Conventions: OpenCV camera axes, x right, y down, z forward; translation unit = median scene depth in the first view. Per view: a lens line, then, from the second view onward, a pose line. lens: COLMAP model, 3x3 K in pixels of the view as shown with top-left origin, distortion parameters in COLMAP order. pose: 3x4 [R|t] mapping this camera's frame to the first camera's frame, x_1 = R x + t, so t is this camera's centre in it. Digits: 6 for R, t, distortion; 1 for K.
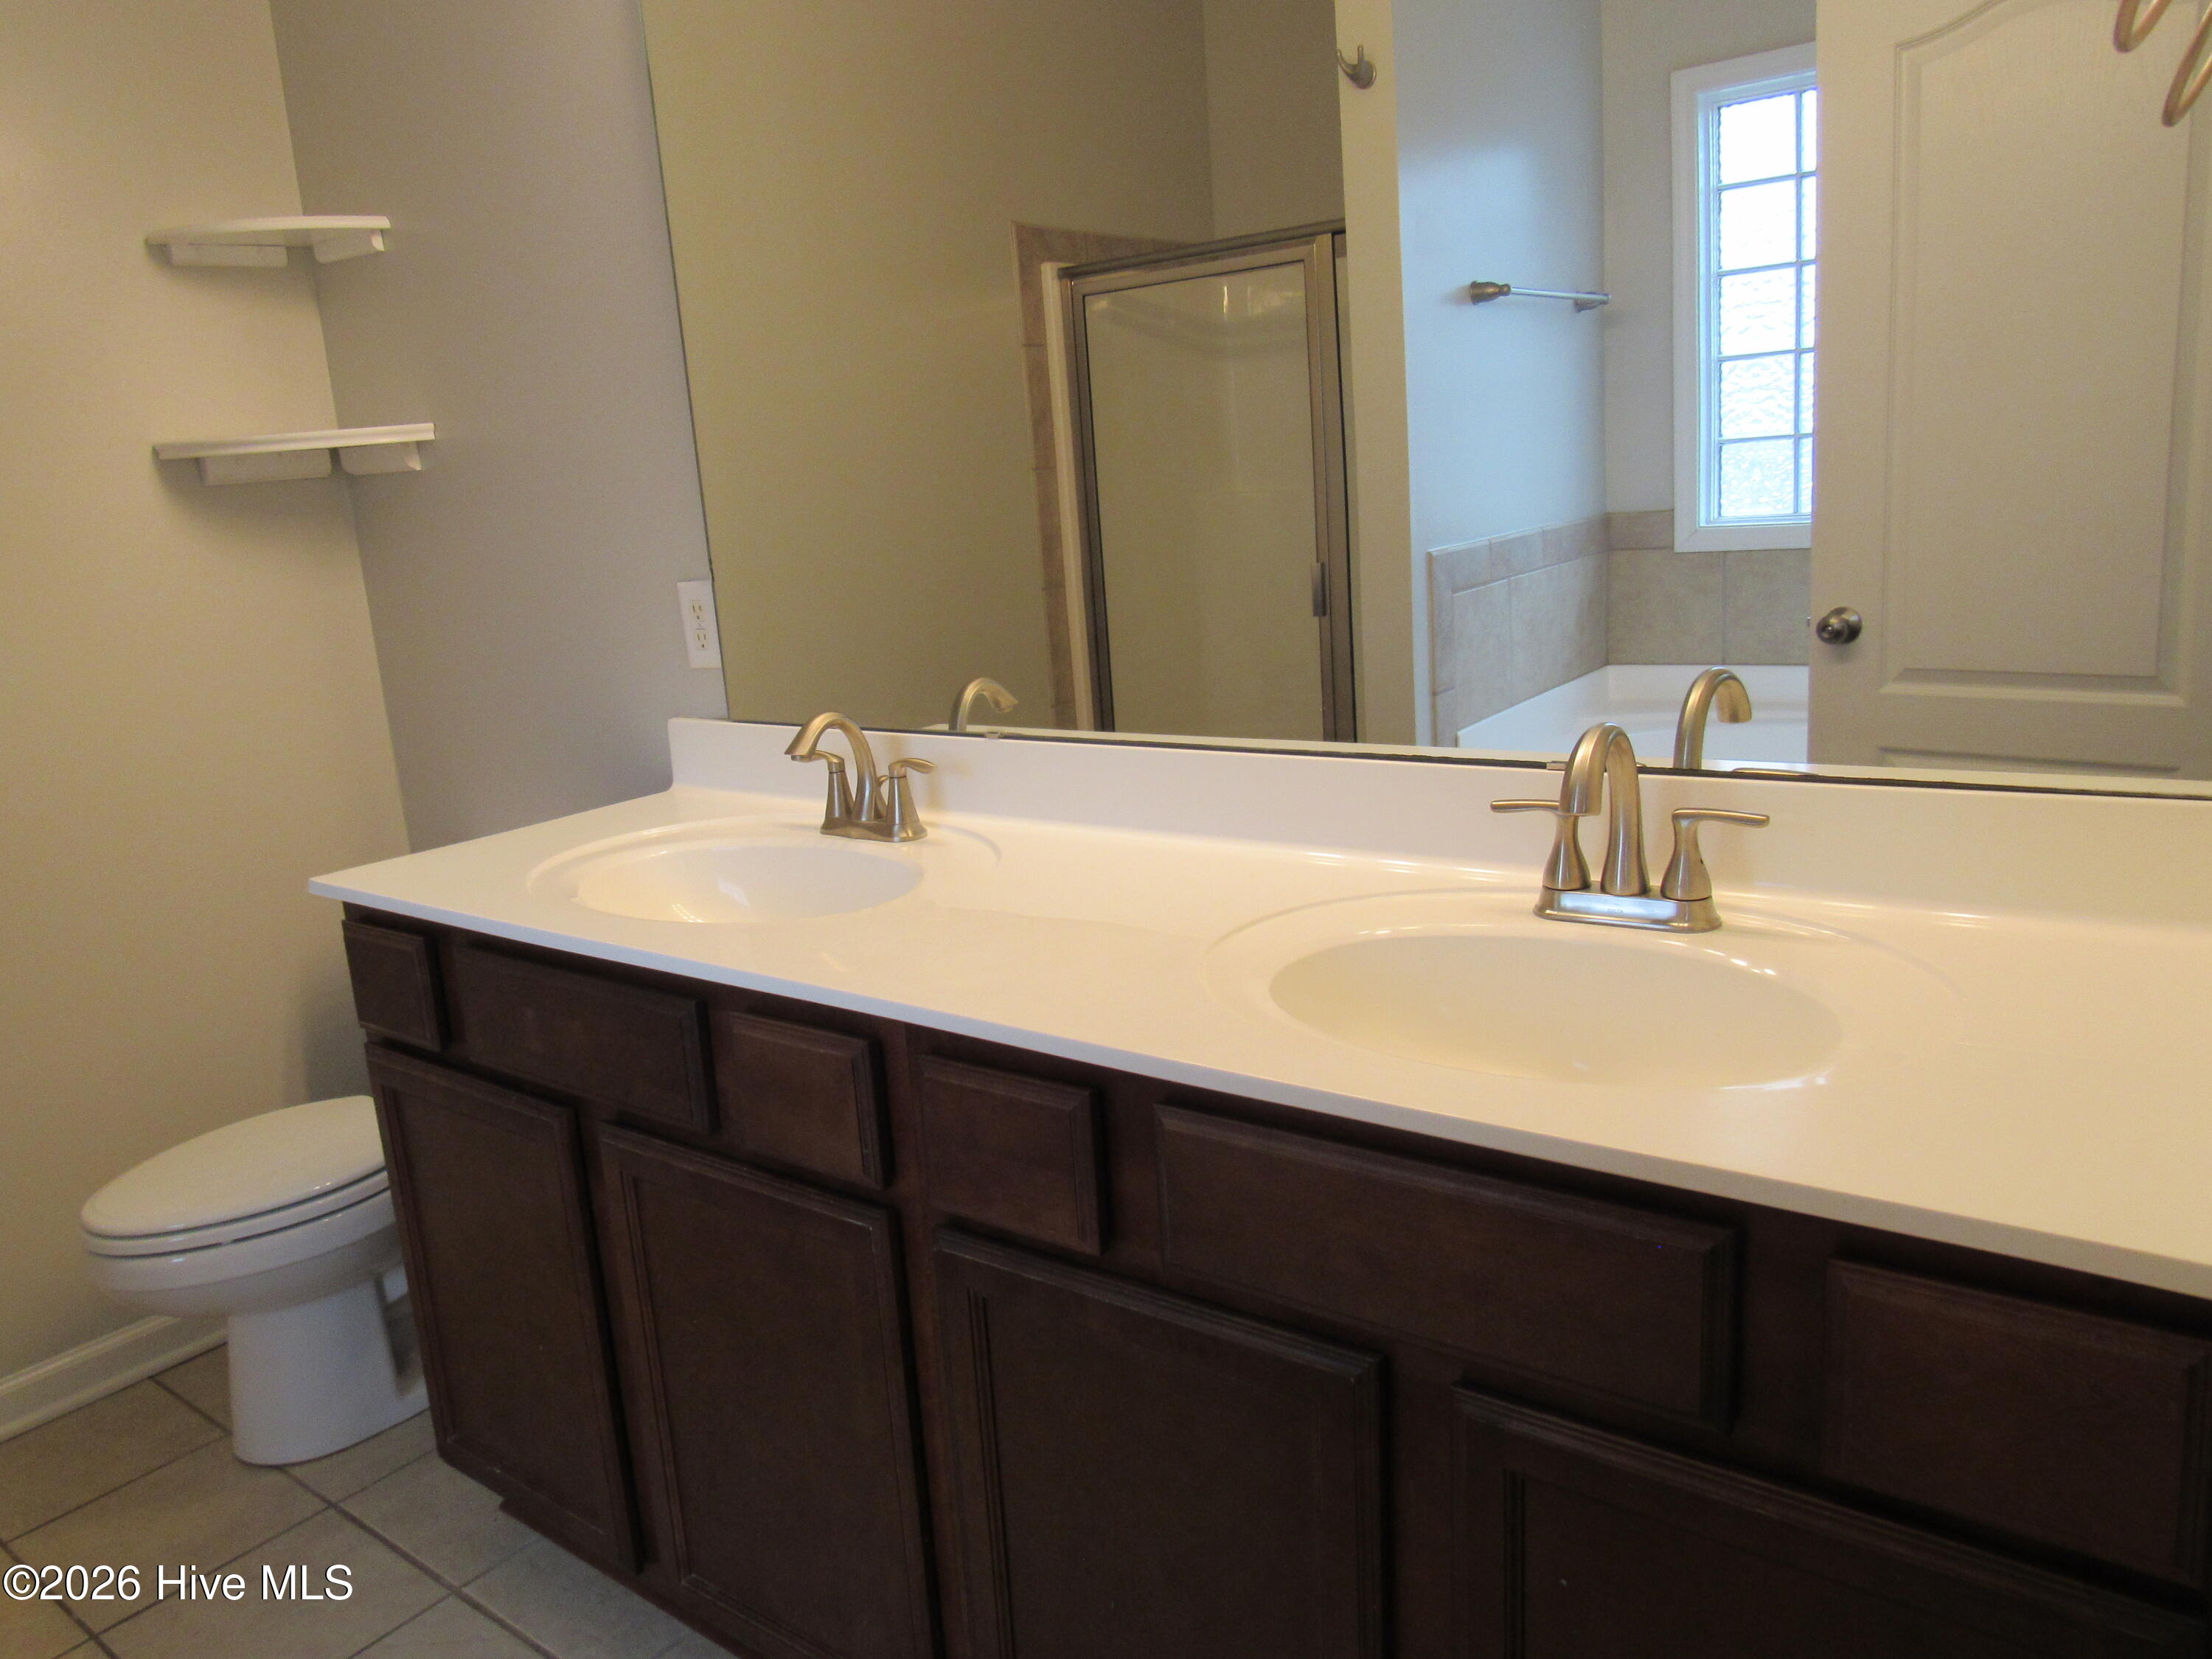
lens RADIAL K [[1575.3, 0, 1106.8], [0, 1575.3, 823.5], [0, 0, 1]] dist [-0.035257, 0.006081]
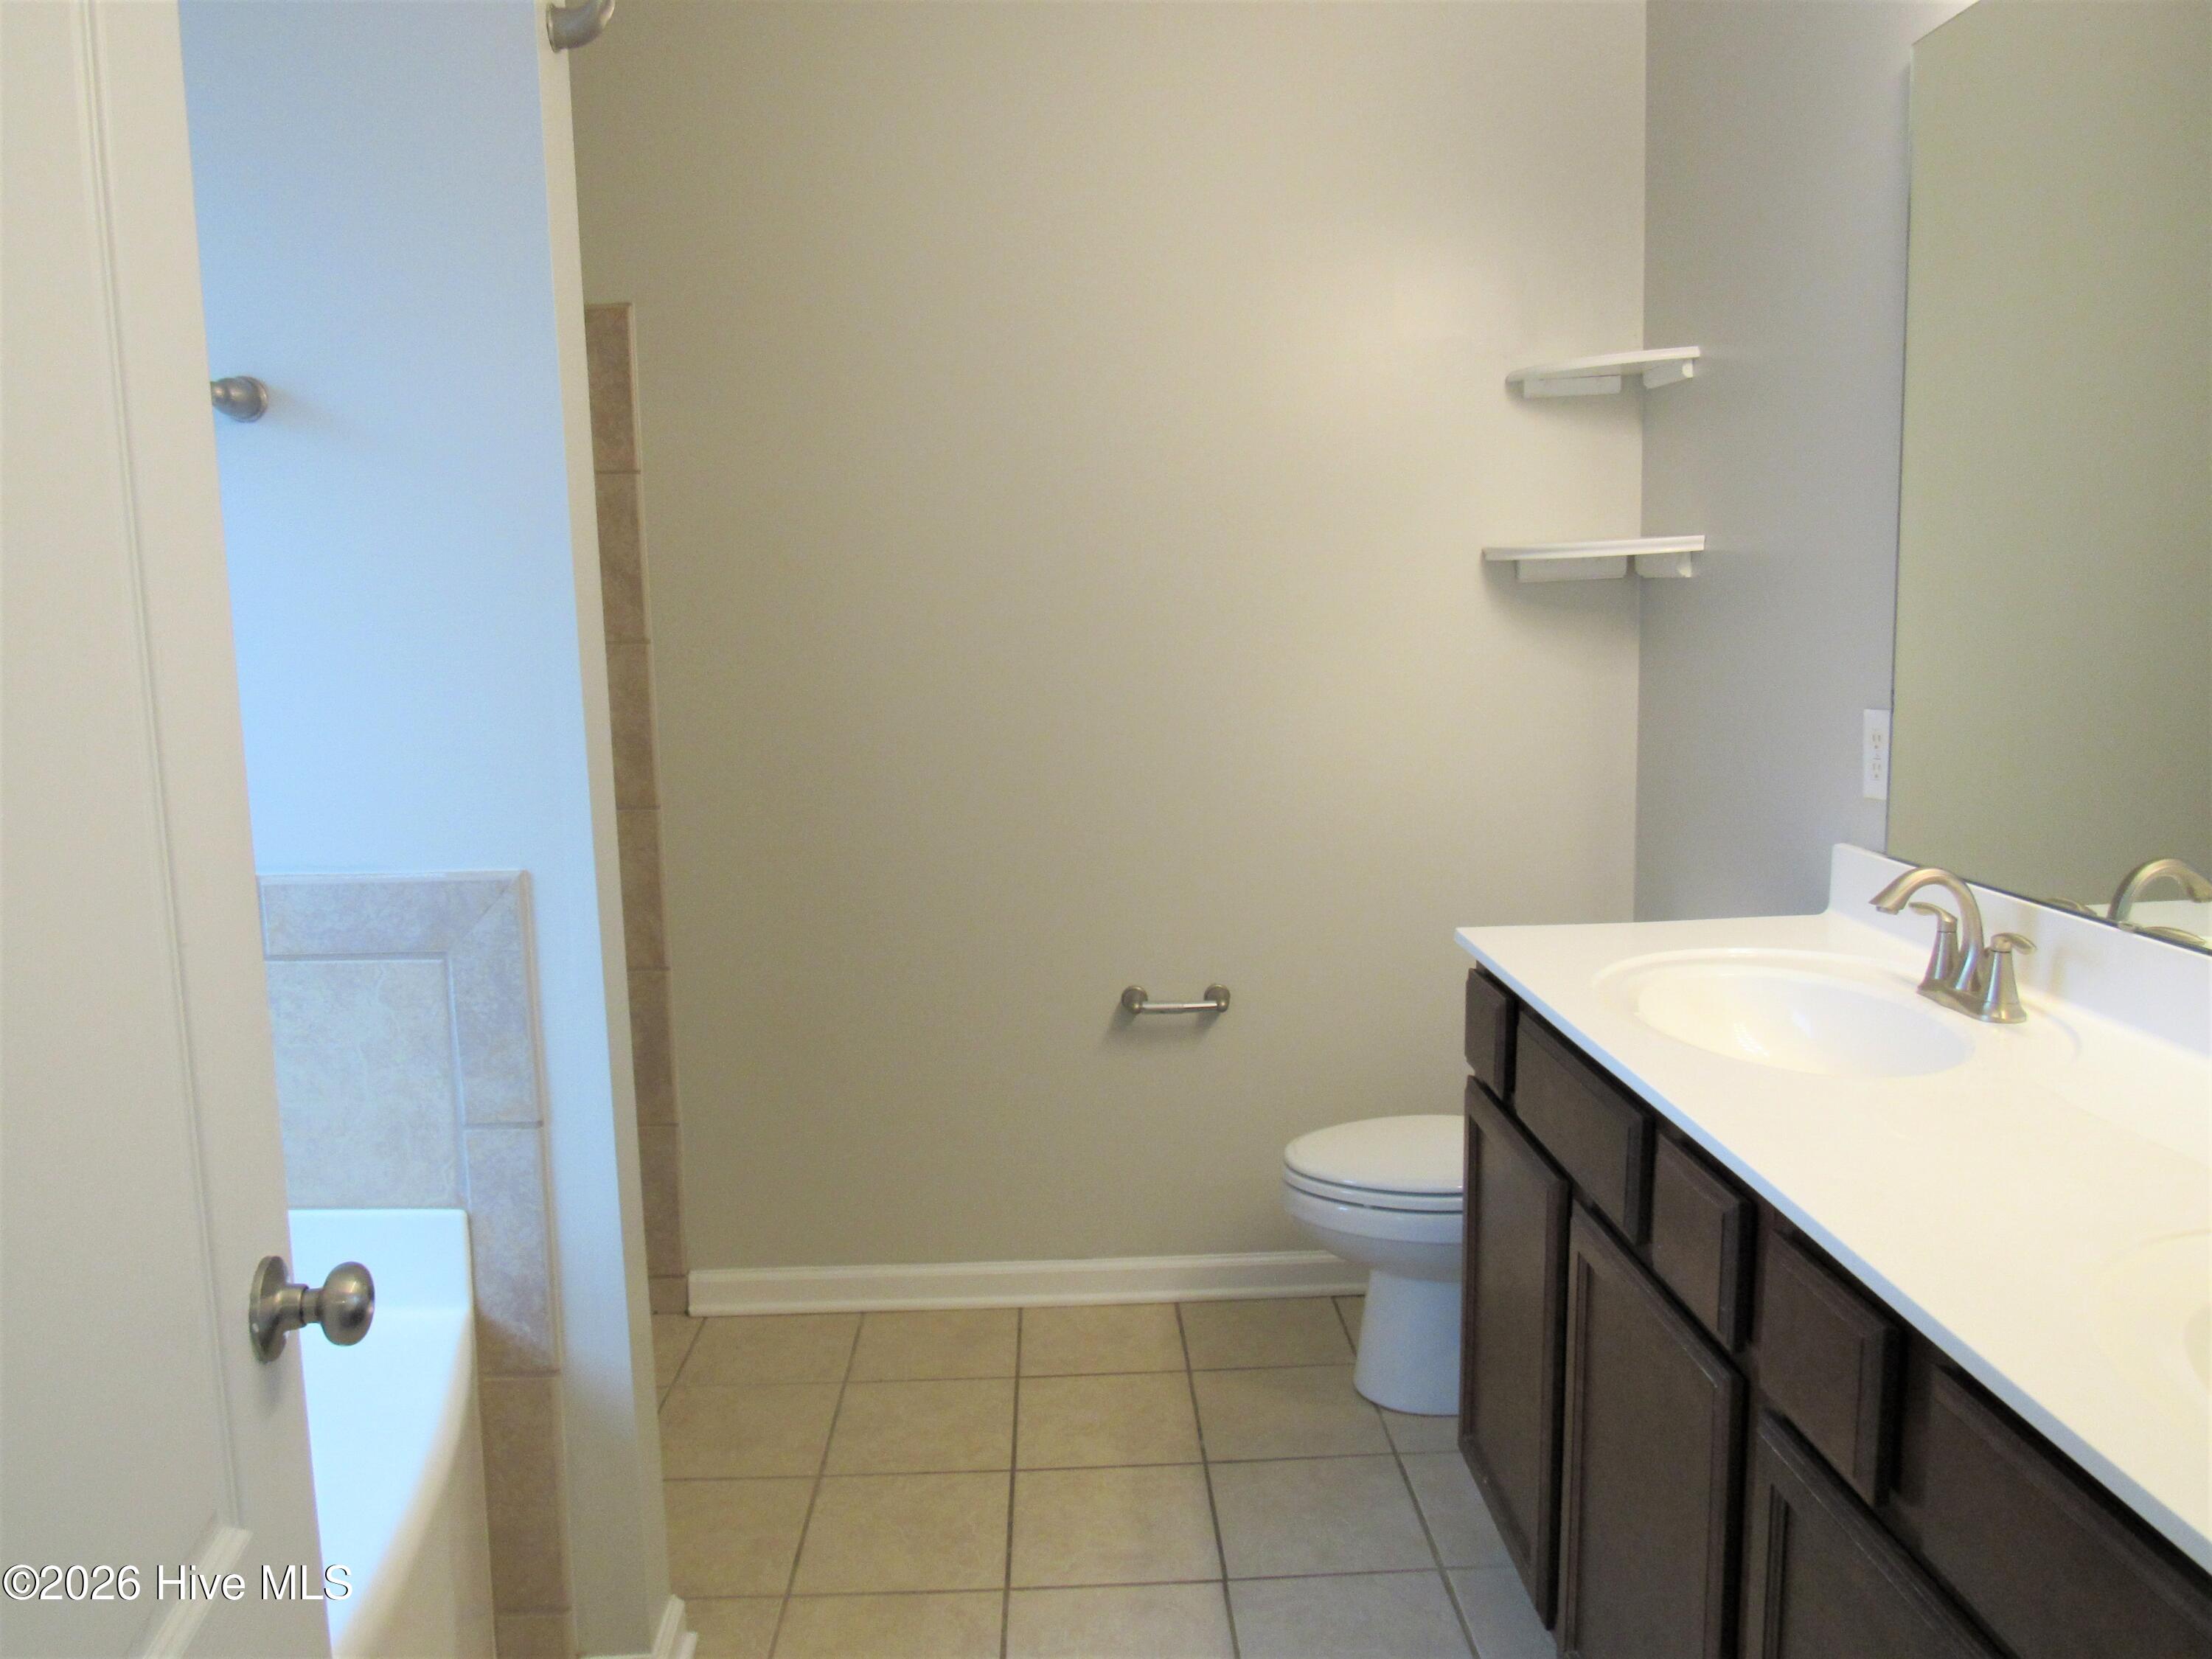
lens RADIAL K [[1598.6, 0, 1106.0], [0, 1598.6, 829.5], [0, 0, 1]] dist [-0.052872, 0.084304]
pose [[0.625522, 0.155399, -0.764574, 0.205309], [-0.182653, 0.981898, 0.050136, -0.043821], [0.758525, 0.108290, 0.642583, 0.011184]]
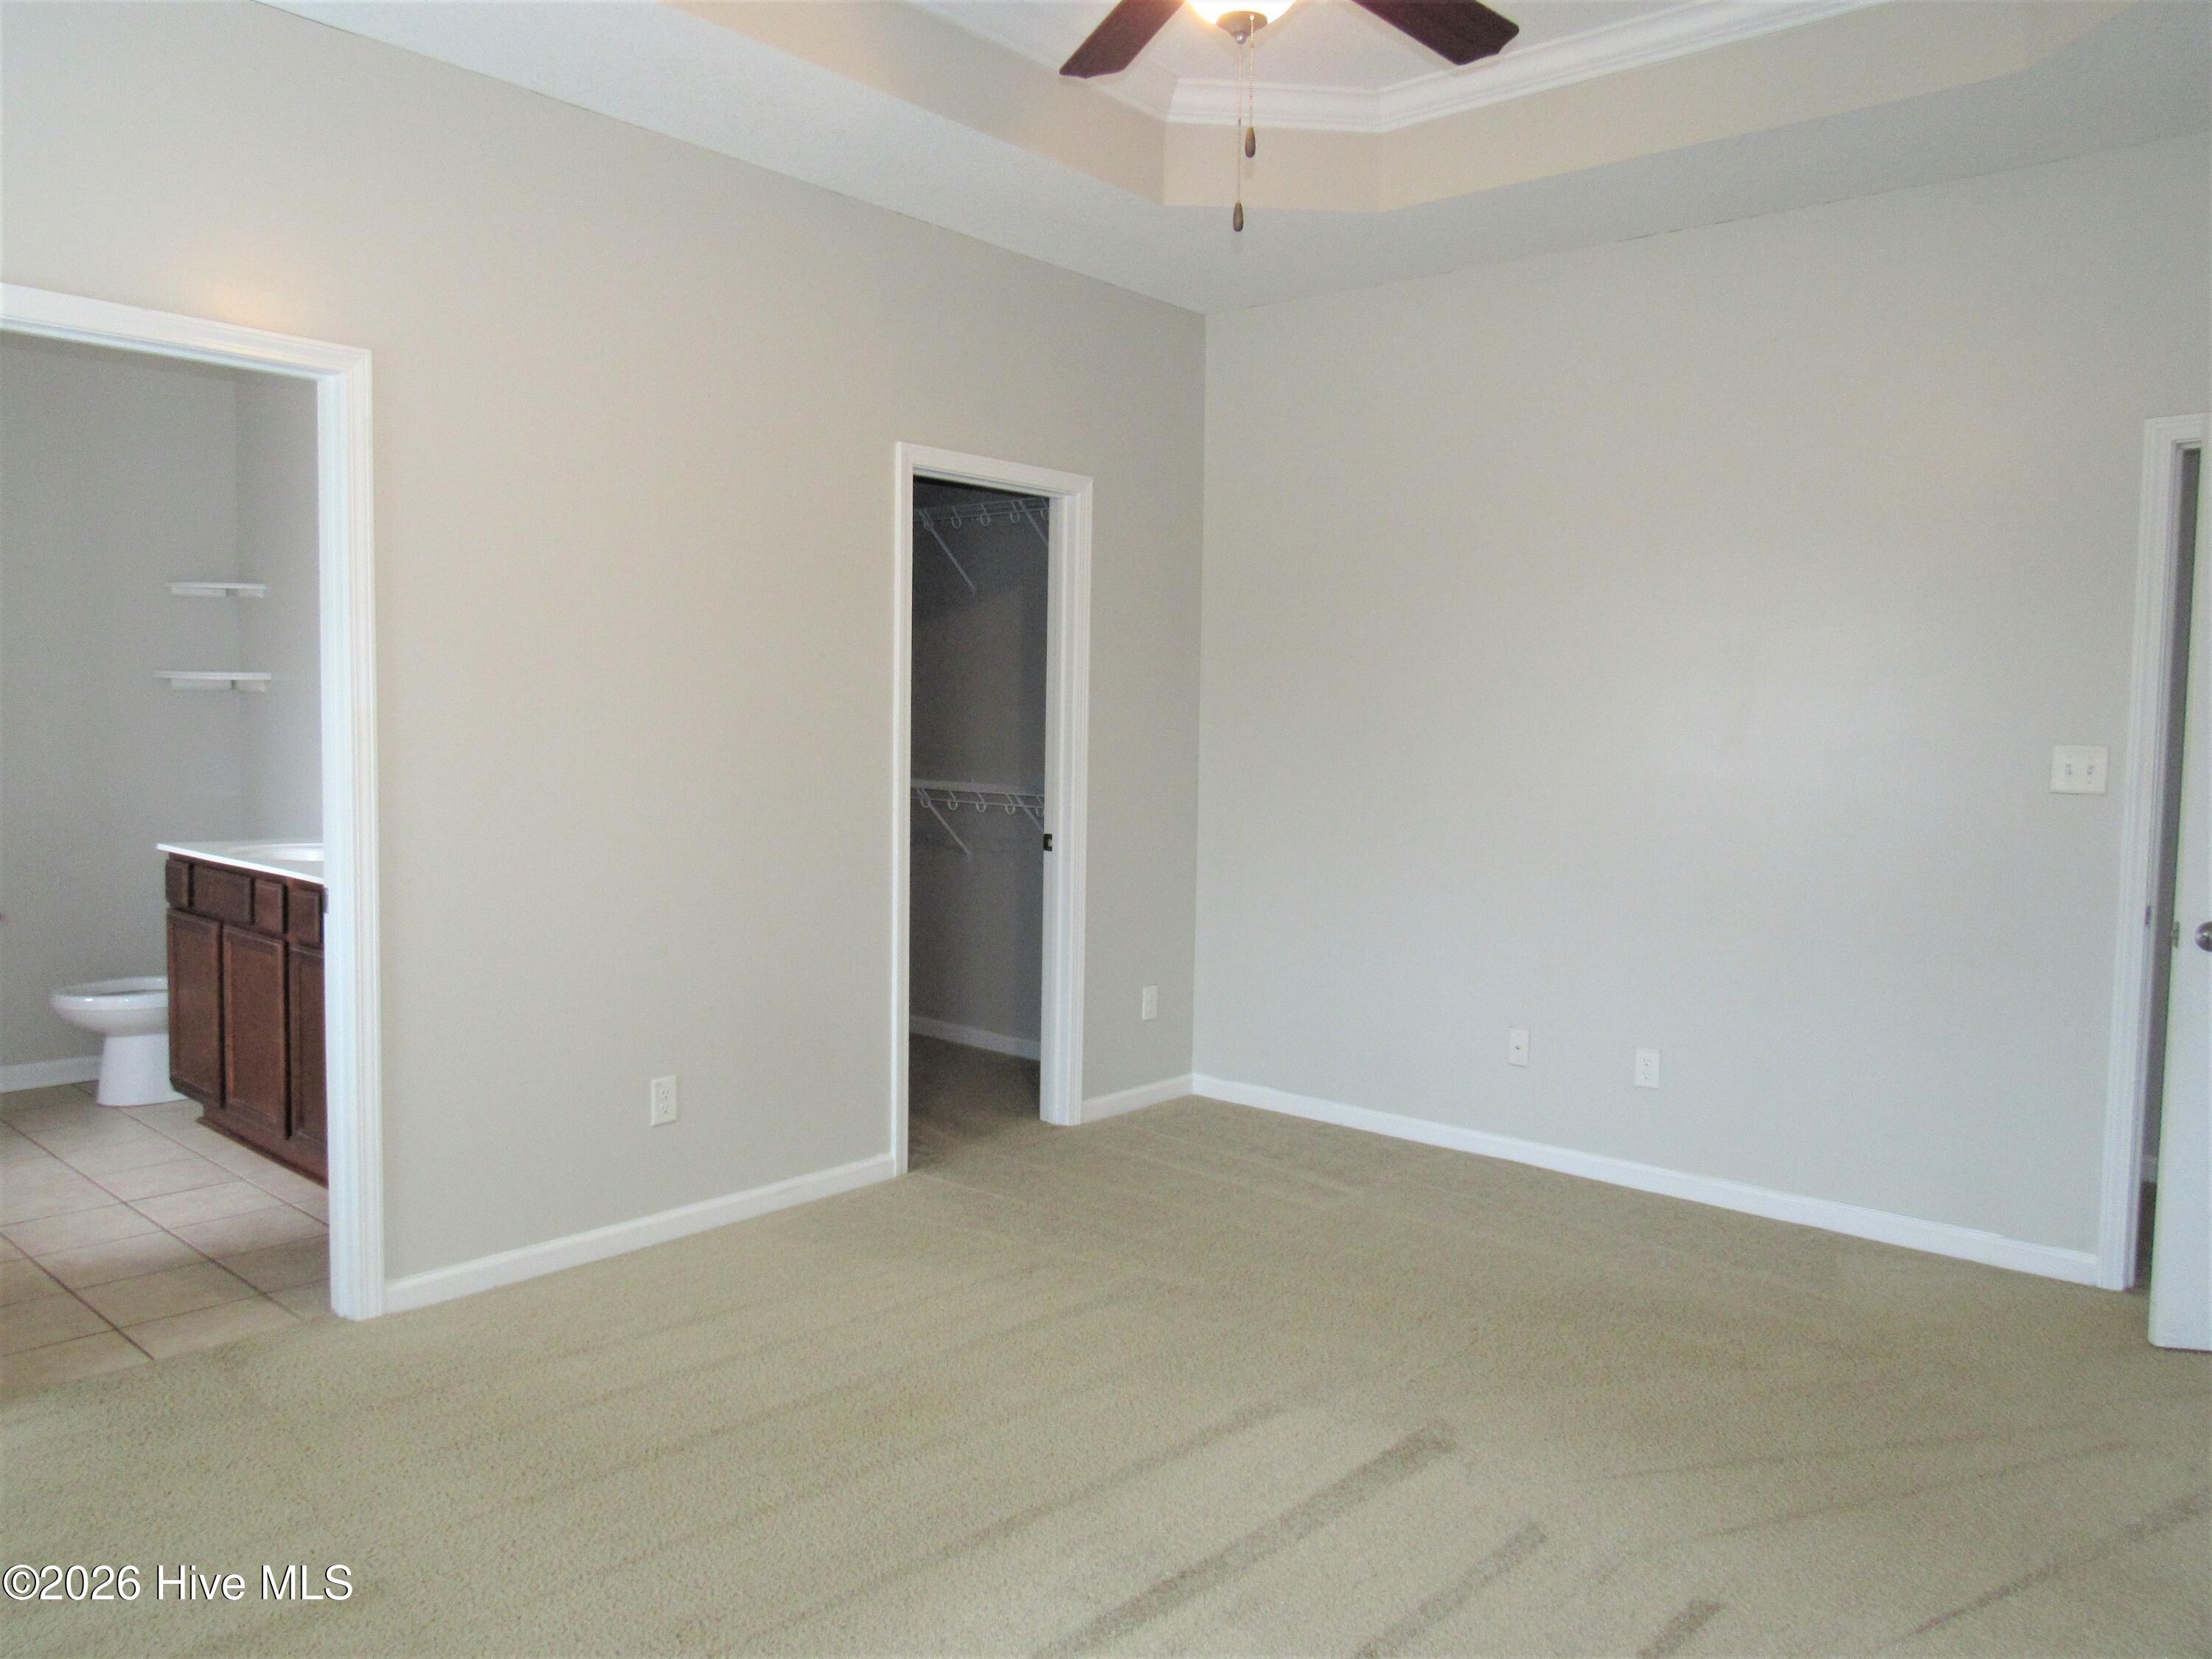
lens RADIAL K [[1598.6, 0, 1106.0], [0, 1598.6, 829.5], [0, 0, 1]] dist [-0.052872, 0.084304]
pose [[0.993202, 0.098384, -0.062216, 1.121493], [-0.105579, 0.986457, -0.125518, 0.159324], [0.049025, 0.131234, 0.990139, -1.432352]]
